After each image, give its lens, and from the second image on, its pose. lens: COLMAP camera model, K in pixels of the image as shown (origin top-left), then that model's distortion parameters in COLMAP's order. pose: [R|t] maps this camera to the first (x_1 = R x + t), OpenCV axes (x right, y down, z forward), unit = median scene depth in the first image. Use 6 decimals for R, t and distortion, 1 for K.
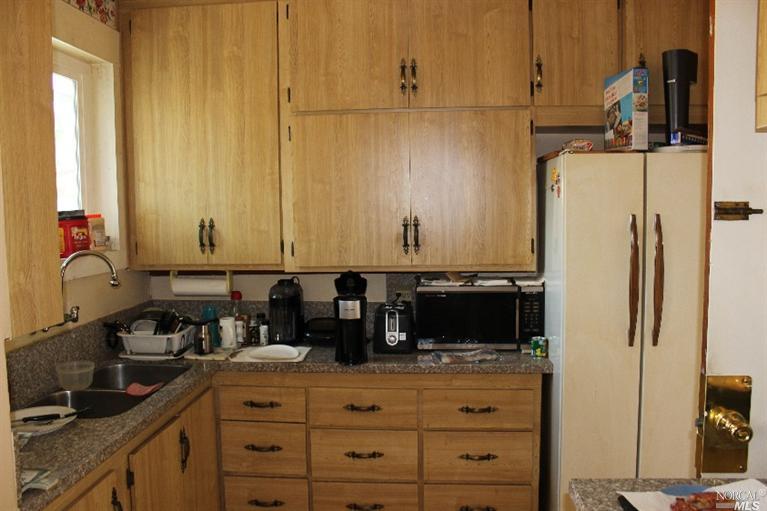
lens RADIAL K [[643.5, 0, 383.8], [0, 643.5, 256.2], [0, 0, 1]] dist [-0.096857, 0.006073]
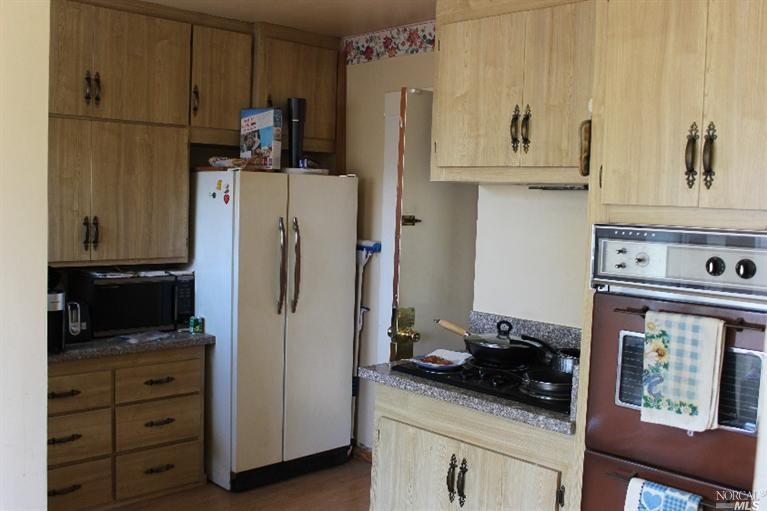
lens RADIAL K [[815.2, 0, 383.2], [0, 815.2, 256.4], [0, 0, 1]] dist [0.000095, 0.000000]
pose [[0.675936, -0.021823, 0.736637, -0.669578], [0.022175, 0.999711, 0.009270, 0.006077], [-0.736627, 0.010069, 0.676225, -0.316645]]
